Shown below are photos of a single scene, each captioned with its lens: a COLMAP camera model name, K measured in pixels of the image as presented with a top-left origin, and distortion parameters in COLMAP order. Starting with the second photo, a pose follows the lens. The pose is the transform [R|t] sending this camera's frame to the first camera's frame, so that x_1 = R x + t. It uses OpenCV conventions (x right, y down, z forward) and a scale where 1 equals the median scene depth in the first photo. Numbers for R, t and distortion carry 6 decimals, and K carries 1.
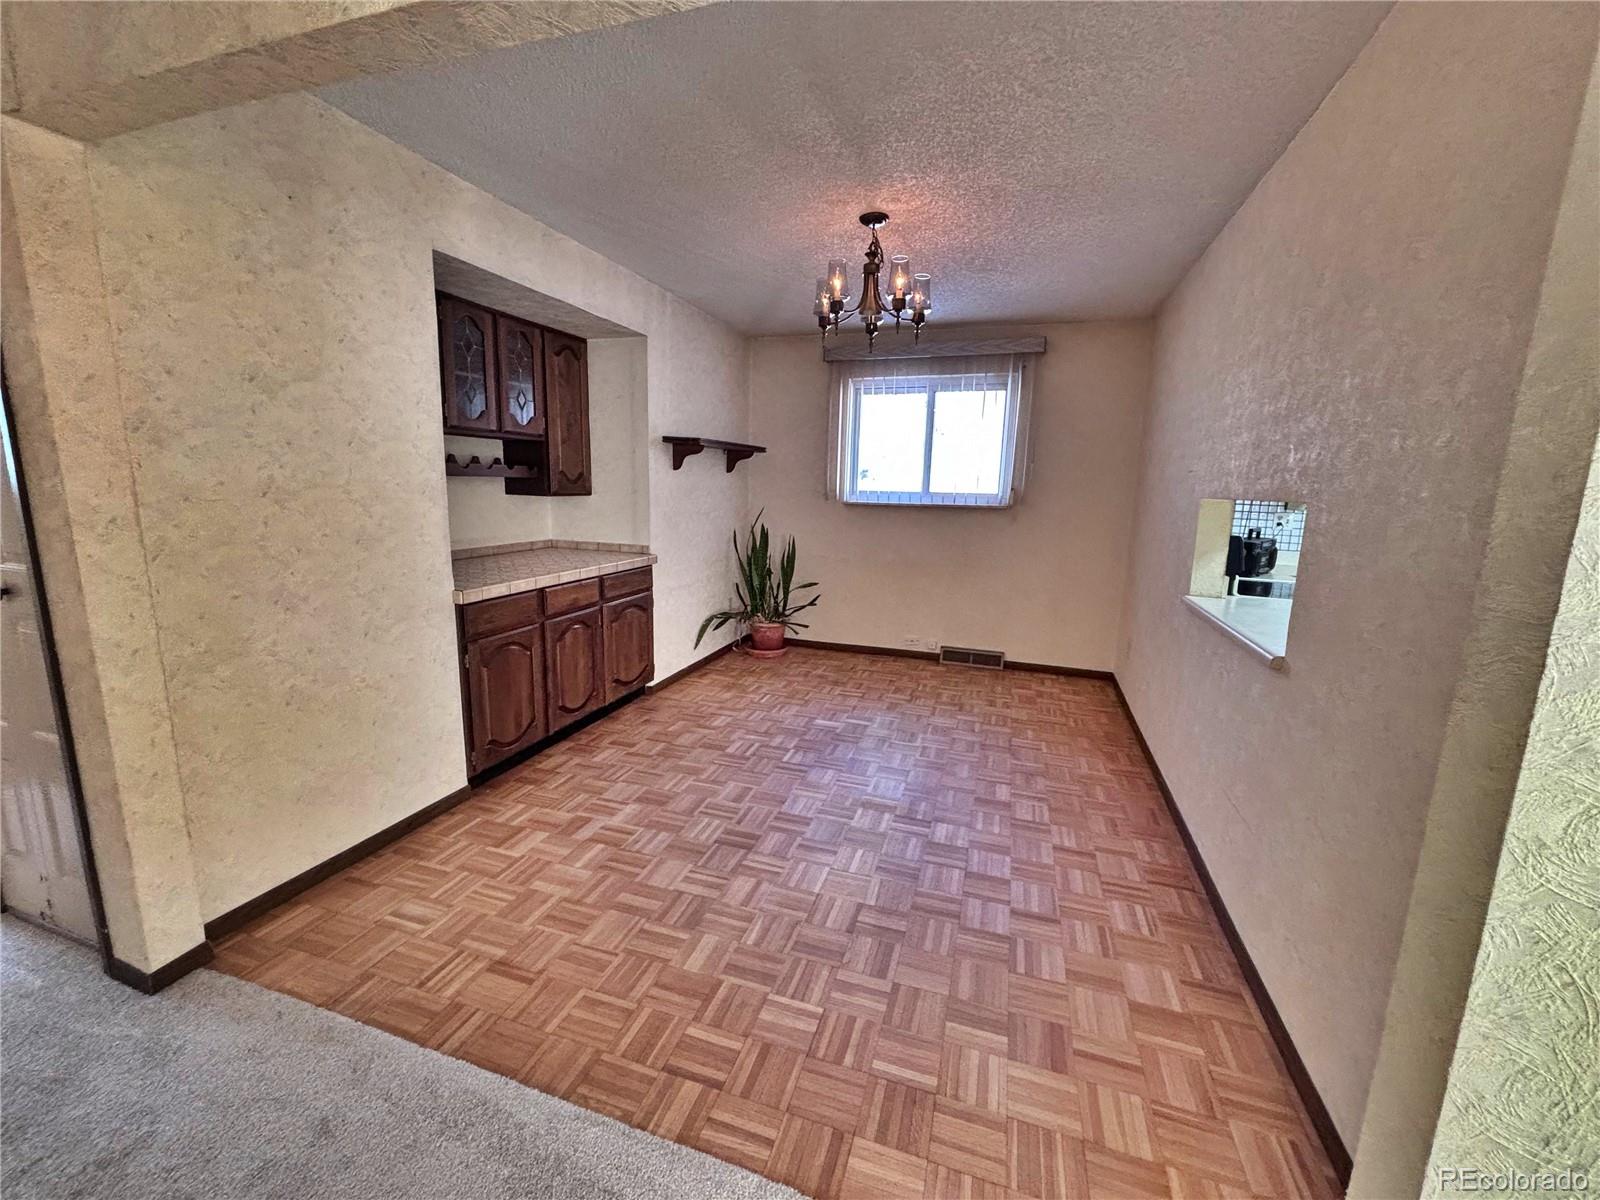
lens RADIAL K [[643.7, 0, 800.2], [0, 643.7, 596.9], [0, 0, 1]] dist [0.028764, -0.018974]
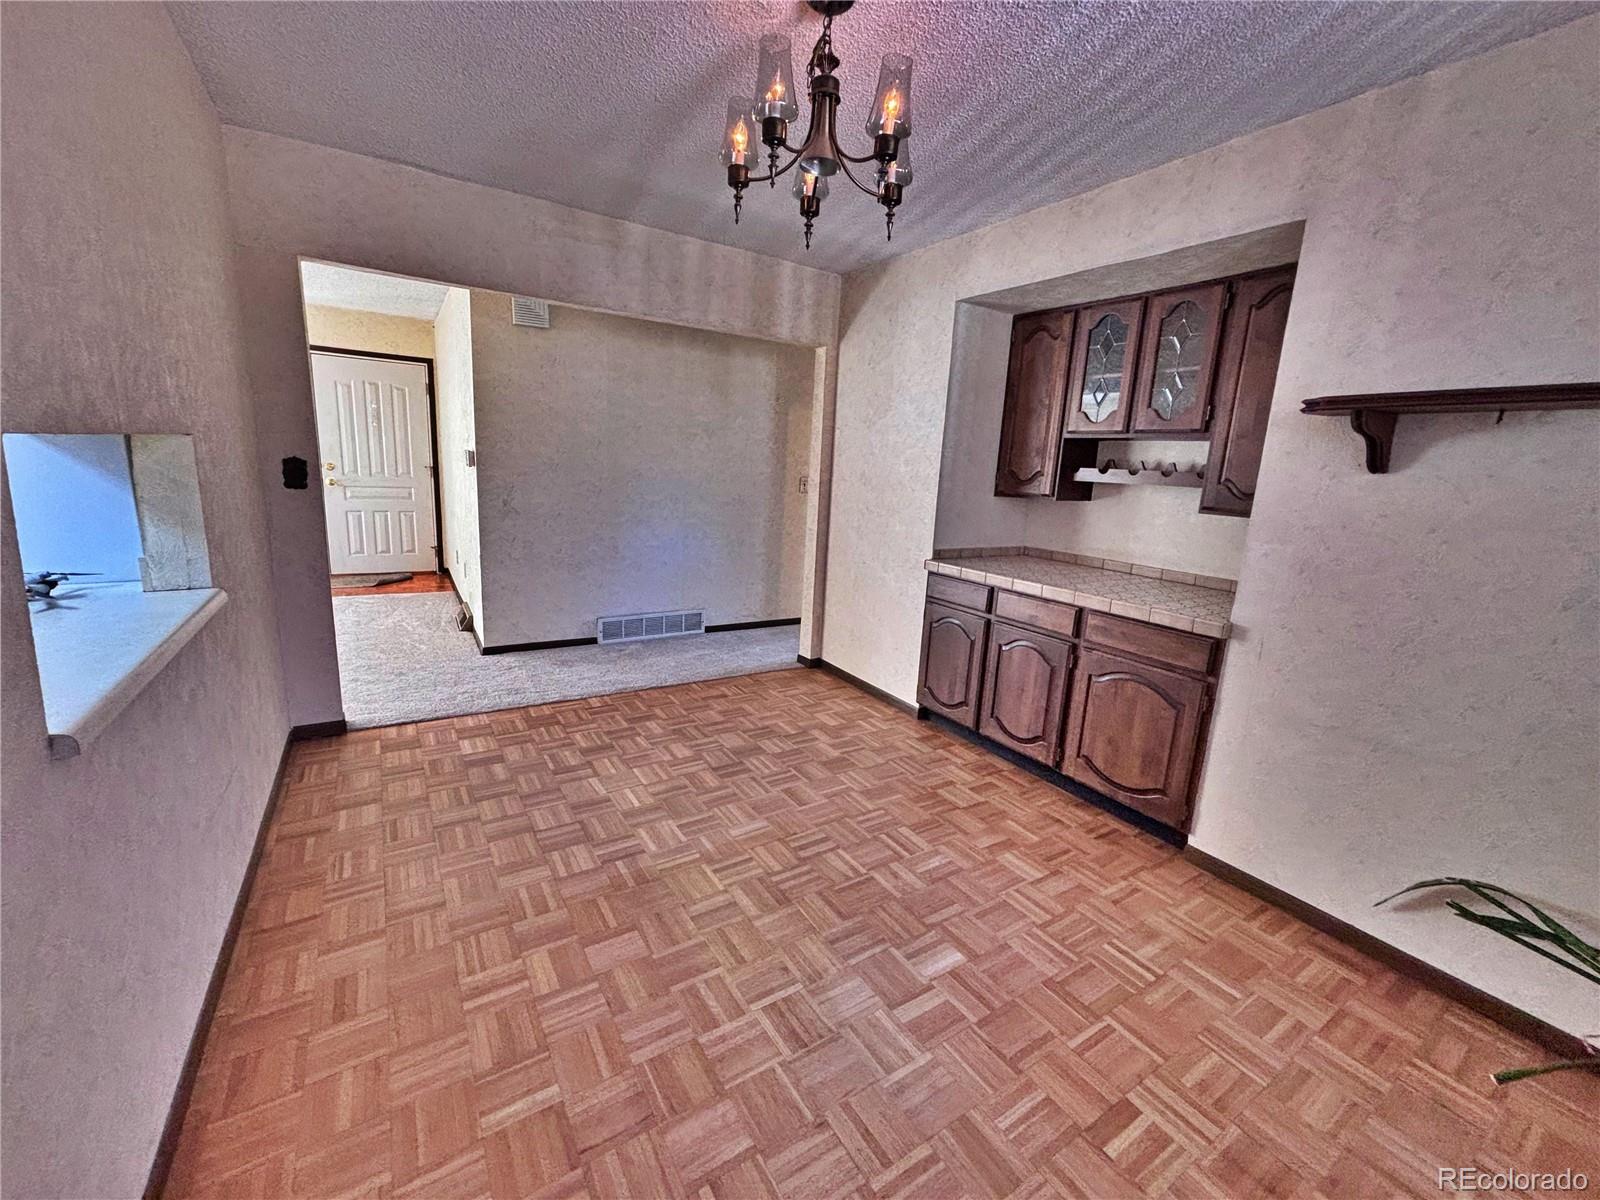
lens RADIAL K [[643.7, 0, 800.2], [0, 643.7, 596.9], [0, 0, 1]] dist [0.028764, -0.018974]
pose [[-0.628009, 0.100176, -0.771732, 0.556763], [-0.206468, 0.934692, 0.289346, -0.222730], [0.750317, 0.341050, -0.566312, 1.325850]]
